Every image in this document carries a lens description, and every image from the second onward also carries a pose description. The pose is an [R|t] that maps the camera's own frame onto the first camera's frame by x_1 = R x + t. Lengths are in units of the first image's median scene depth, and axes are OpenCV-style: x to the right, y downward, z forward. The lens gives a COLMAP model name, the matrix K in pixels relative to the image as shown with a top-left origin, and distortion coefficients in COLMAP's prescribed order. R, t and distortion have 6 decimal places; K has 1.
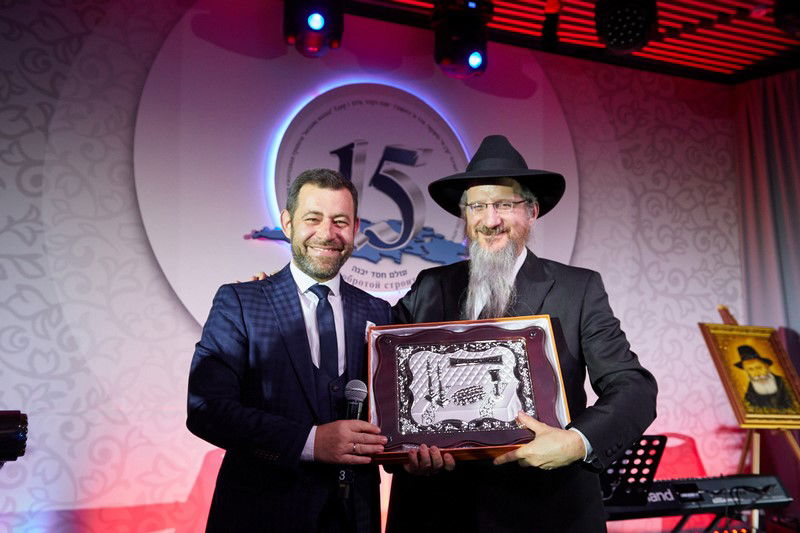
lens RADIAL K [[729.9, 0, 400.0], [0, 729.9, 266.5], [0, 0, 1]] dist [0.007991, -0.009203]
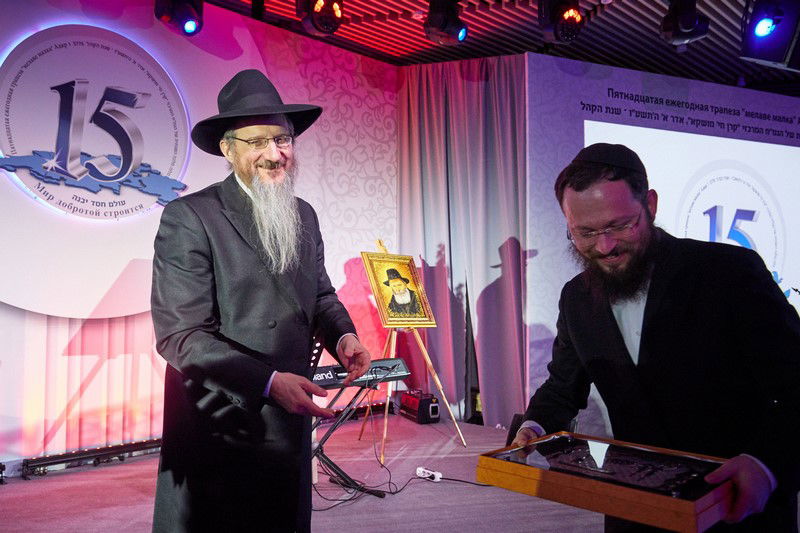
lens RADIAL K [[666.1, 0, 400.0], [0, 666.1, 266.5], [0, 0, 1]] dist [-0.007639, -0.006228]
pose [[0.912212, 0.009083, 0.409618, -0.022571], [-0.054782, 0.993481, 0.099970, -0.019056], [-0.406040, -0.113634, 0.906763, -0.119555]]
